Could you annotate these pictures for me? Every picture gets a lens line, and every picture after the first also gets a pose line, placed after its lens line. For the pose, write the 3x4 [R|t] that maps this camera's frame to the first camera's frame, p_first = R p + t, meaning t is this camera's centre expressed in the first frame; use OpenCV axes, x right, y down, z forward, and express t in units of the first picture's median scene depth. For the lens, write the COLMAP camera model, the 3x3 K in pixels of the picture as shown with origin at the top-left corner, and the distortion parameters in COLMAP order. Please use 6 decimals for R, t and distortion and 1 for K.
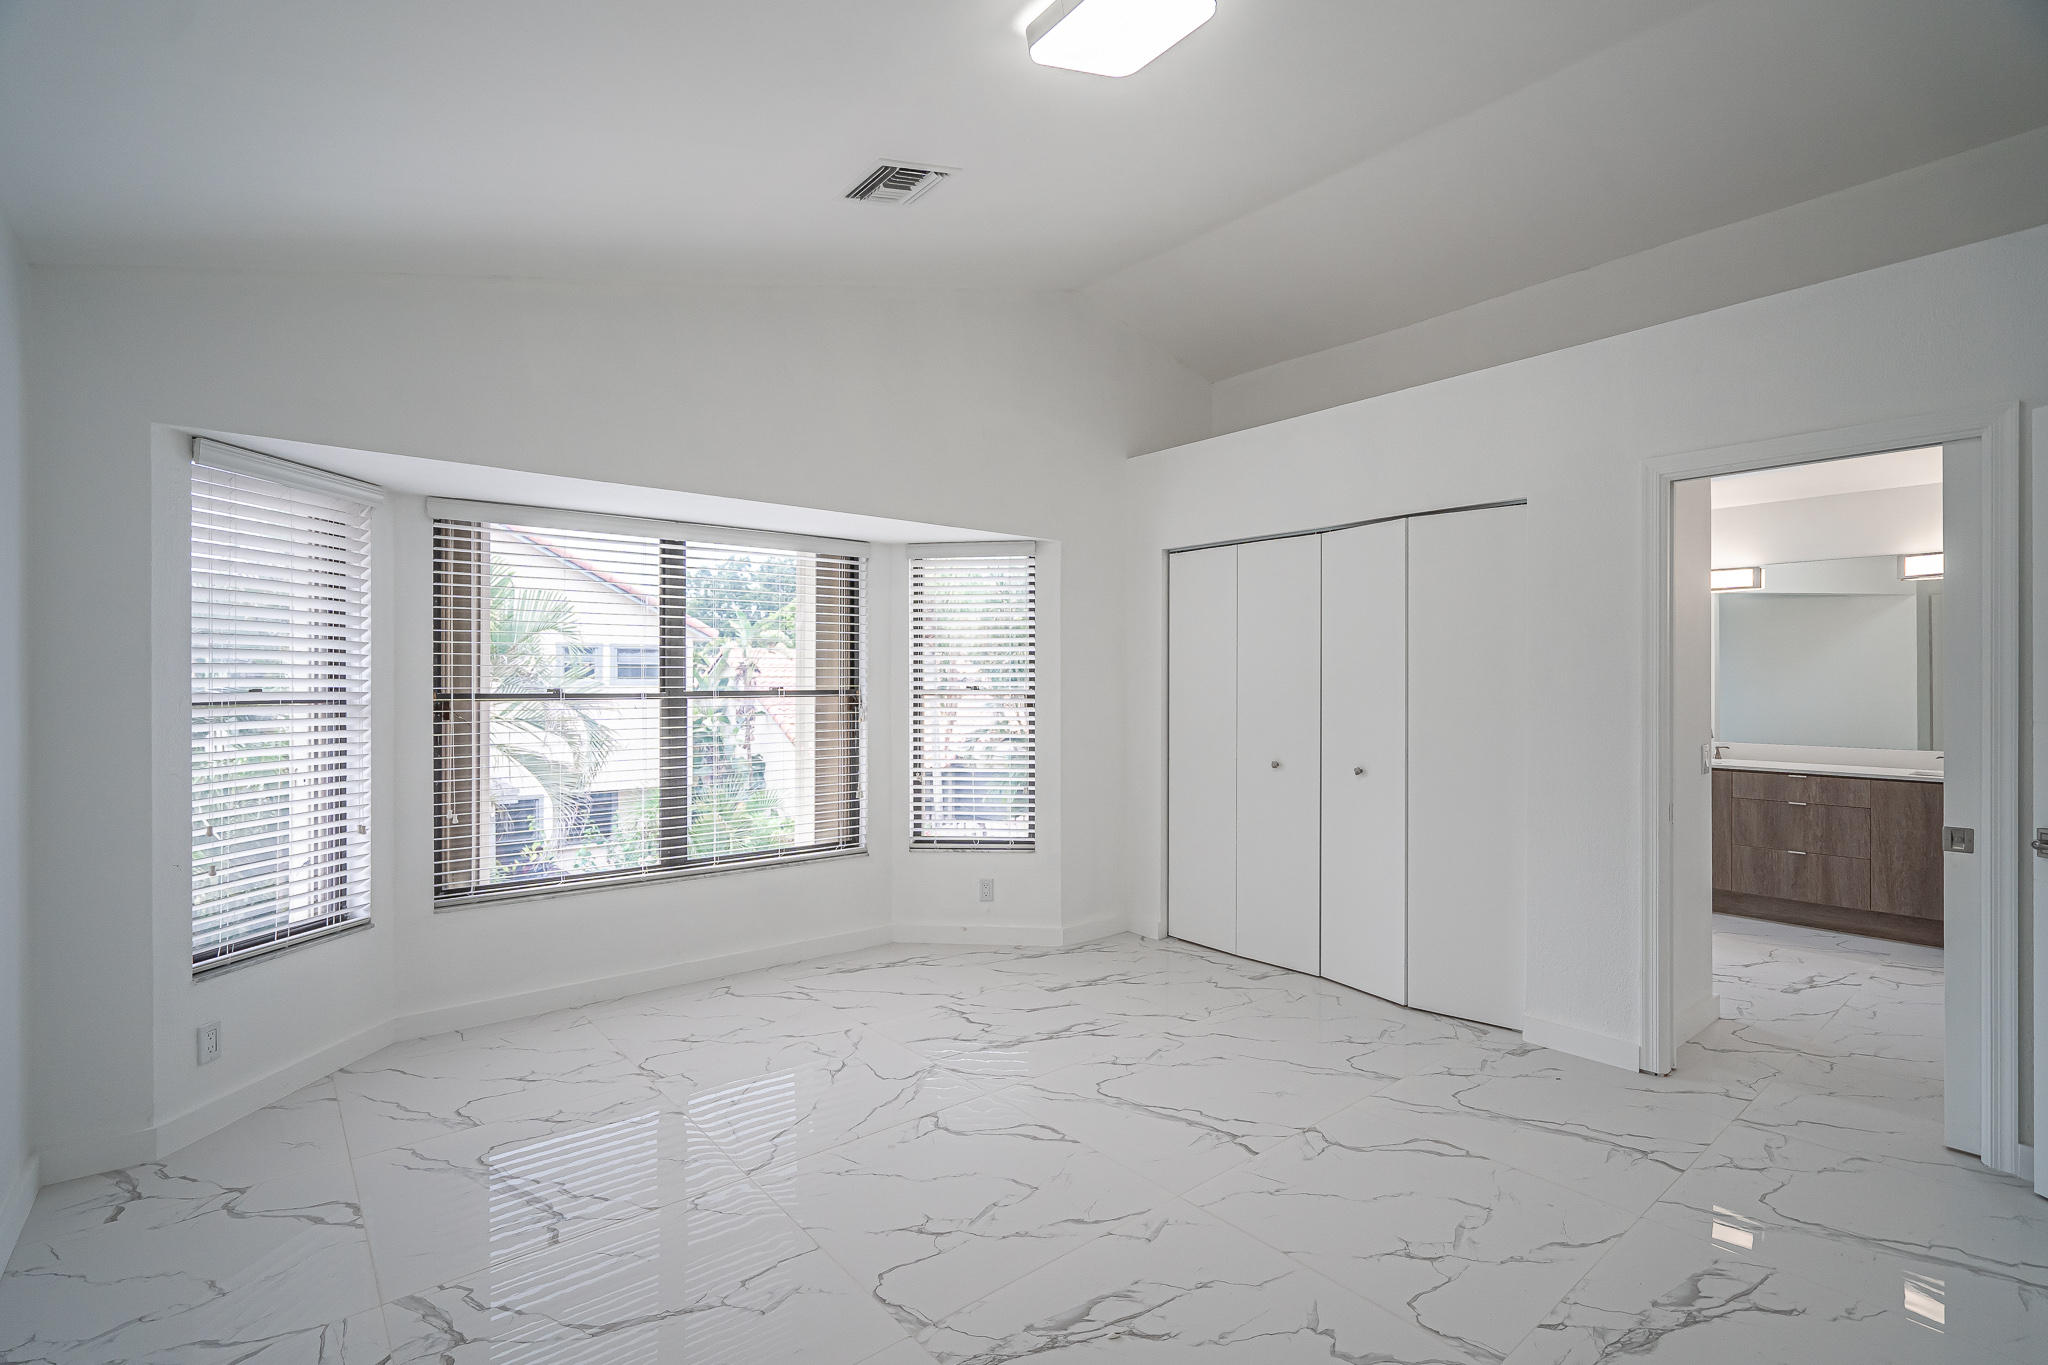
lens RADIAL K [[954.6, 0, 1017.9], [0, 954.6, 690.6], [0, 0, 1]] dist [-0.001376, 0.000454]
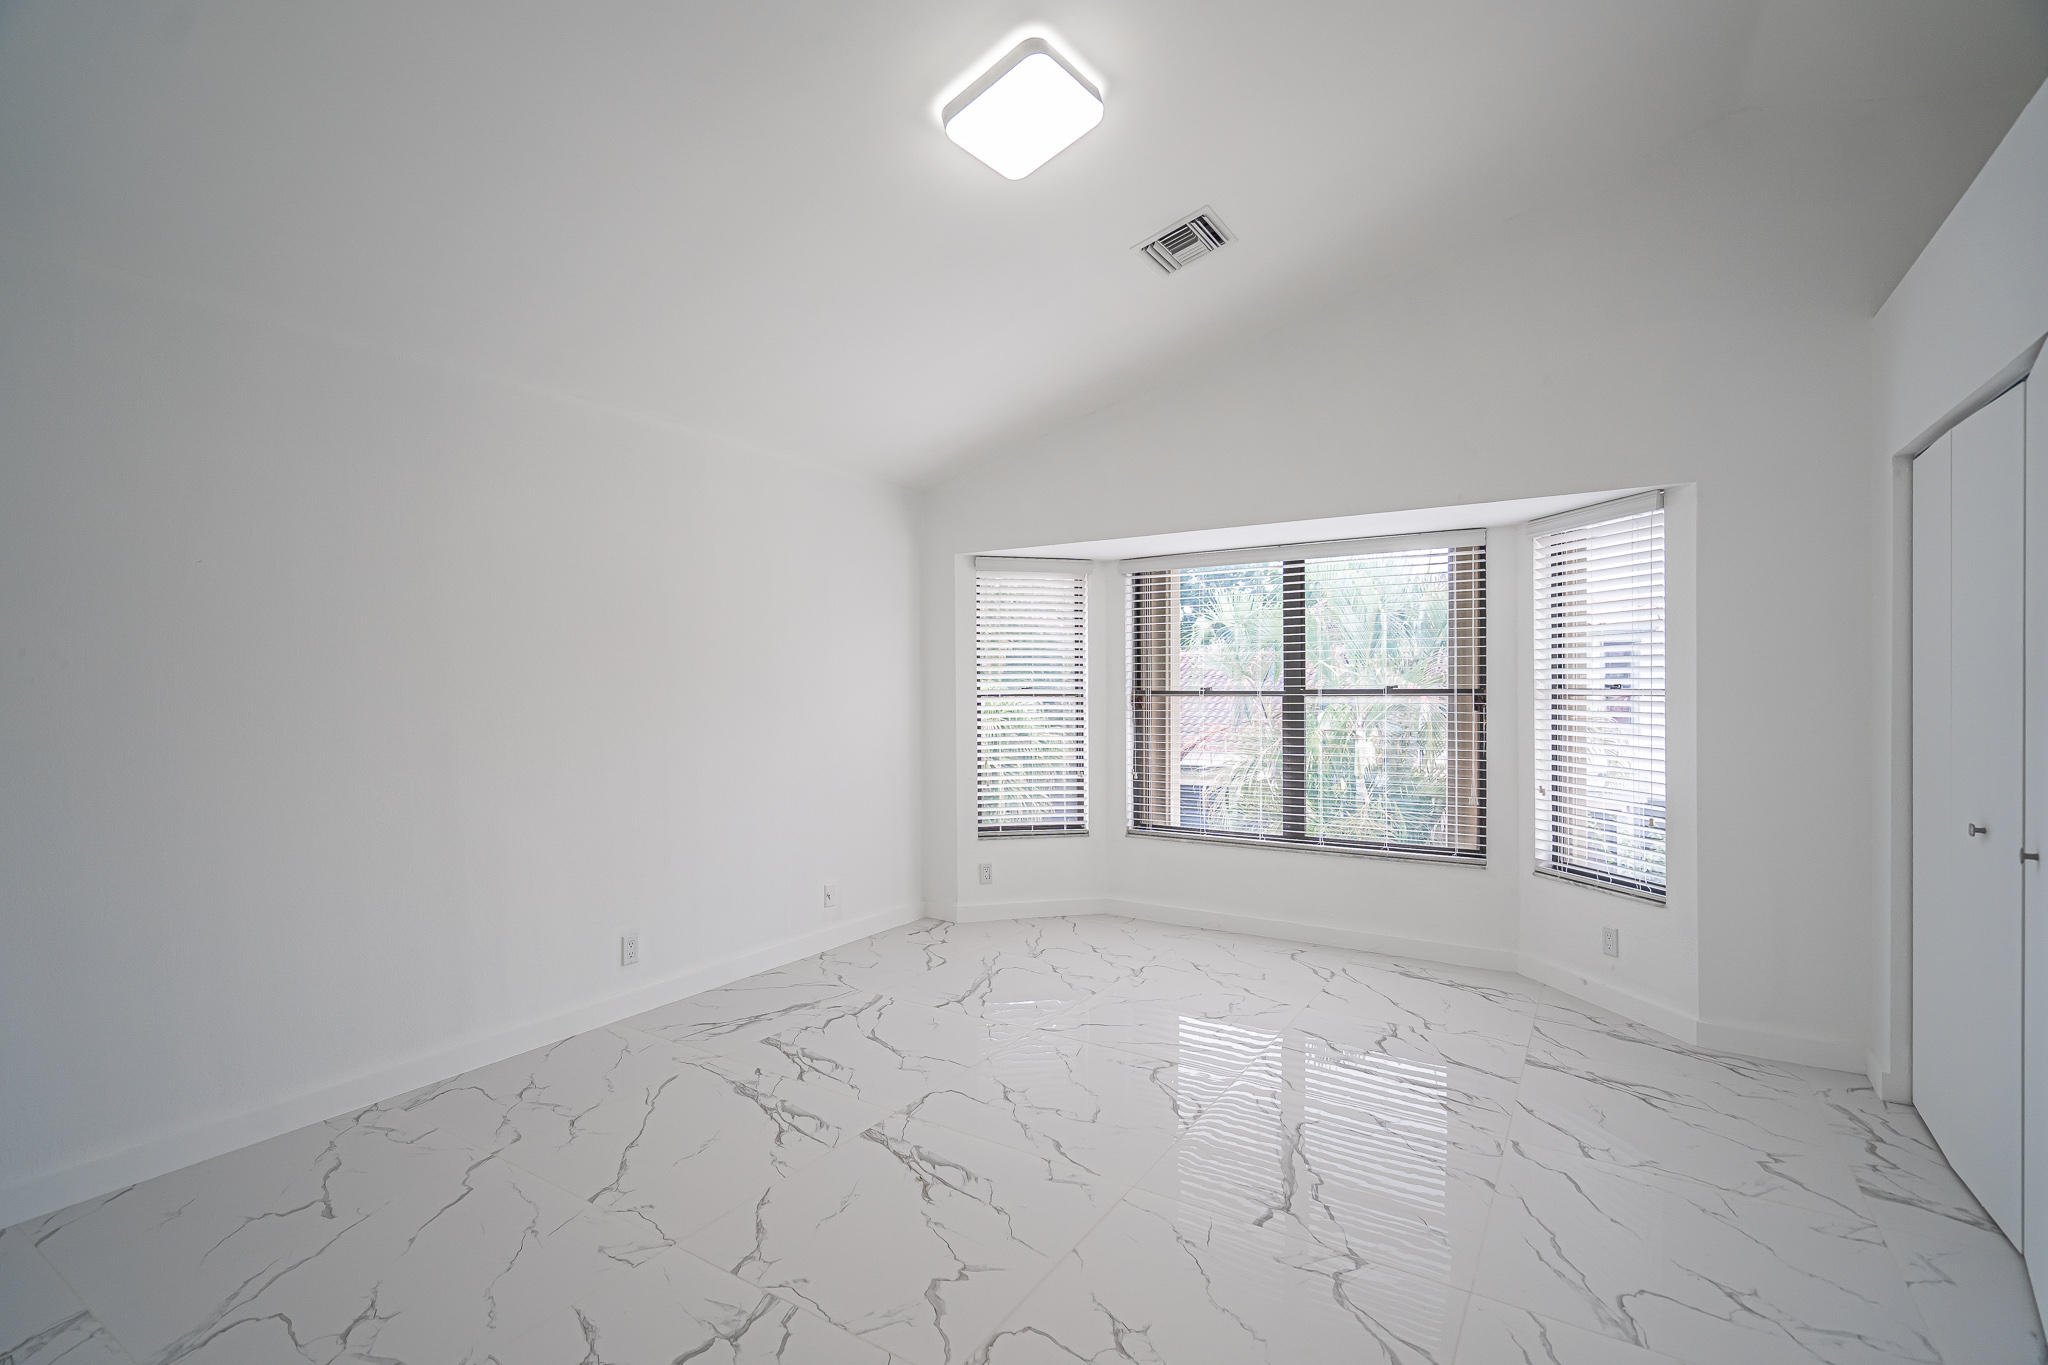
lens RADIAL K [[929.0, 0, 1020.3], [0, 929.0, 687.6], [0, 0, 1]] dist [-0.001783, 0.001370]
pose [[0.298886, 0.003407, -0.954283, 0.651430], [0.000623, 0.999993, 0.003765, -0.006403], [0.954288, -0.001720, 0.298882, 0.353377]]
